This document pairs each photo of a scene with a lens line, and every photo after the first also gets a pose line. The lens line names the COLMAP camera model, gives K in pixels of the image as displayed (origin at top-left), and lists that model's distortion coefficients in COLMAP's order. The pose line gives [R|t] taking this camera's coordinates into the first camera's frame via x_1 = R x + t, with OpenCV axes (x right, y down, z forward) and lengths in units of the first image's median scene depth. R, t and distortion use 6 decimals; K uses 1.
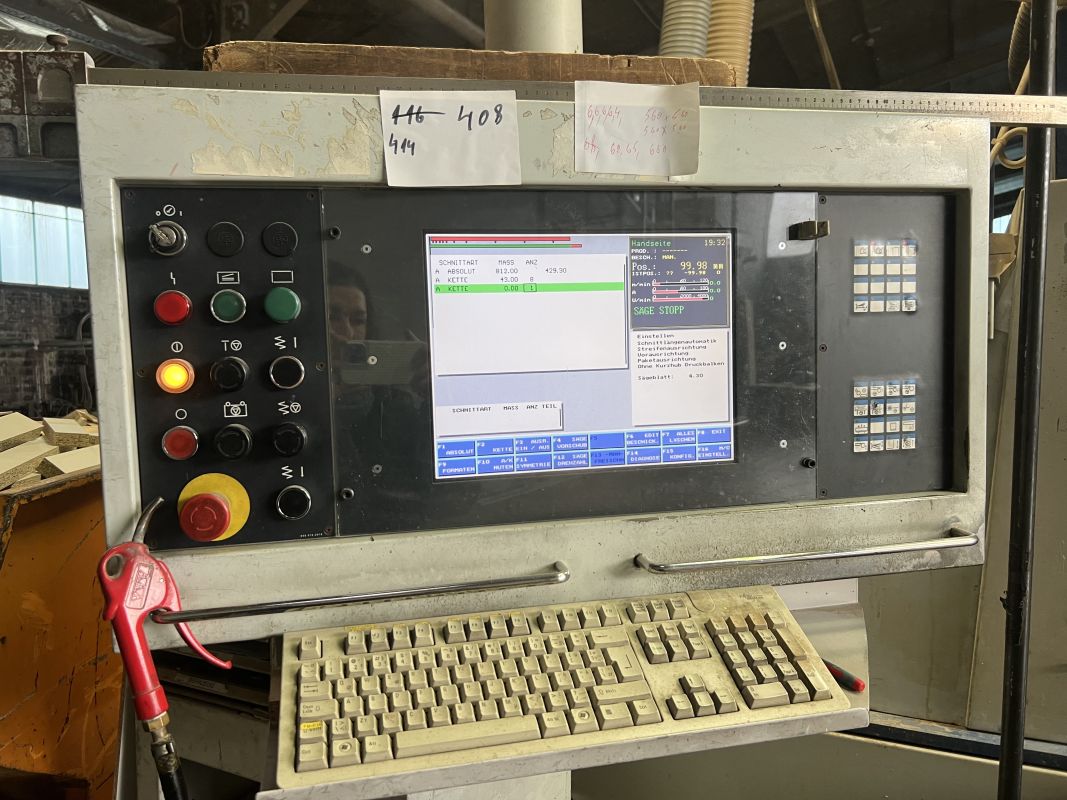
lens RADIAL K [[826.6, 0, 533.5], [0, 826.6, 400.0], [0, 0, 1]] dist [-0.002380, -0.003241]
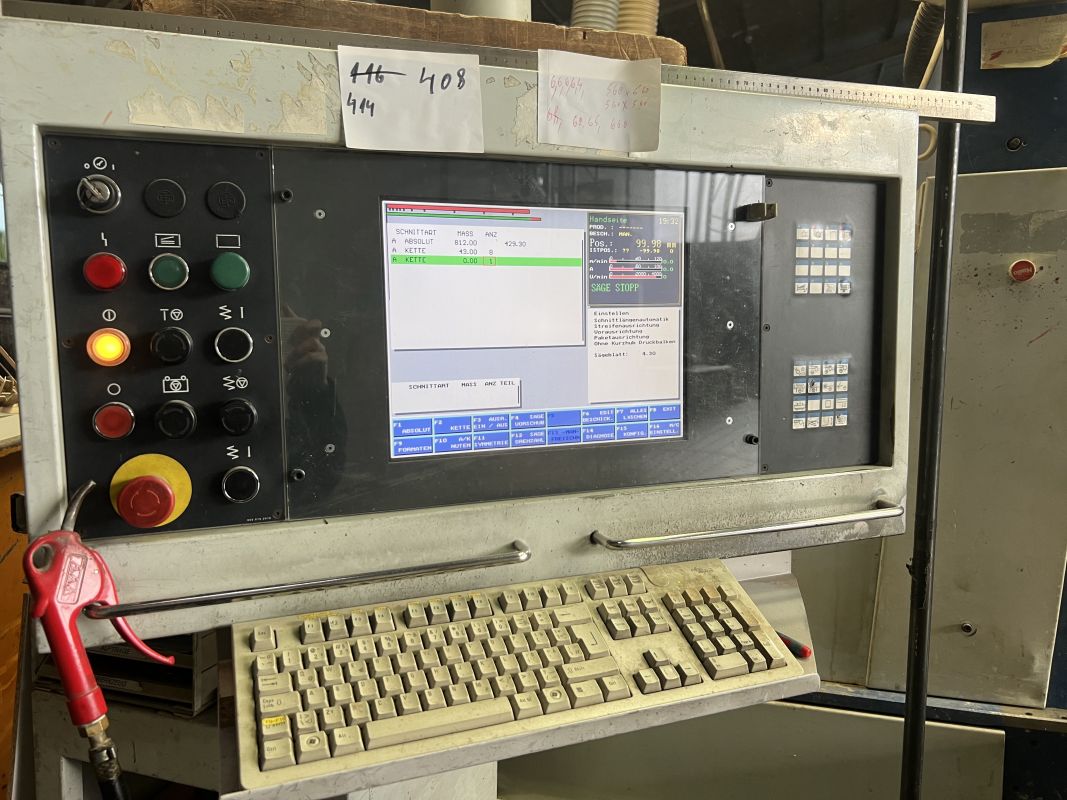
lens RADIAL K [[821.3, 0, 533.5], [0, 821.3, 400.0], [0, 0, 1]] dist [0.002193, -0.010065]
pose [[0.988598, 0.001121, 0.150575, -0.100984], [-0.004406, 0.999760, 0.021481, 0.006961], [-0.150515, -0.021900, 0.988365, 0.034344]]
